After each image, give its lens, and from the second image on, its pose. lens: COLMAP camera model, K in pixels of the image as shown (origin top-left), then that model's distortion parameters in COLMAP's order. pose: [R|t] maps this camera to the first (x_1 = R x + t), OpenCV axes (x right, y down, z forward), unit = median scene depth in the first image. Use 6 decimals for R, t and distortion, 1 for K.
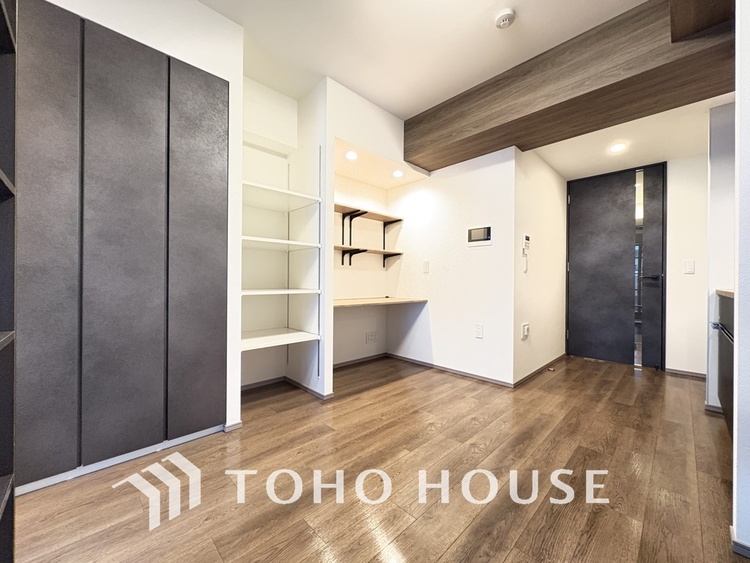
lens RADIAL K [[294.6, 0, 373.1], [0, 294.6, 281.7], [0, 0, 1]] dist [0.001234, 0.000282]
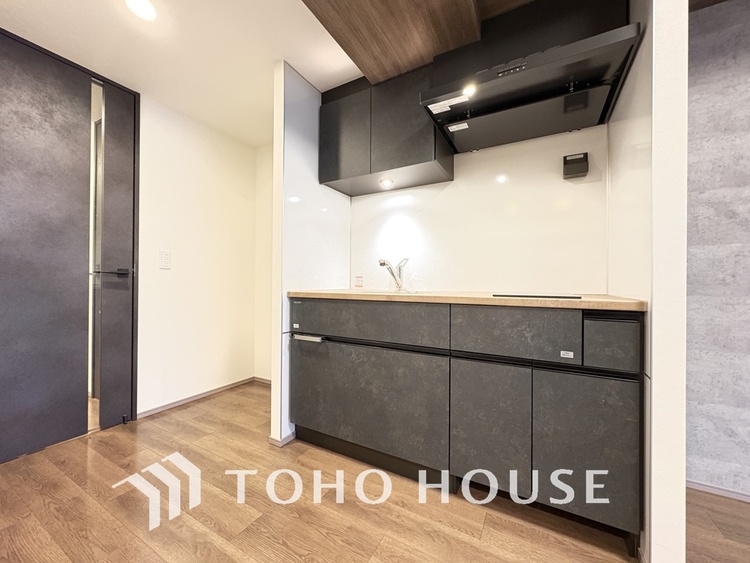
lens RADIAL K [[294.6, 0, 373.8], [0, 294.6, 281.8], [0, 0, 1]] dist [0.001234, 0.000282]
pose [[-0.287228, -0.005168, 0.957848, 0.218937], [-0.006935, 0.999970, 0.003315, -0.001986], [-0.957837, -0.005691, -0.287255, 0.675903]]
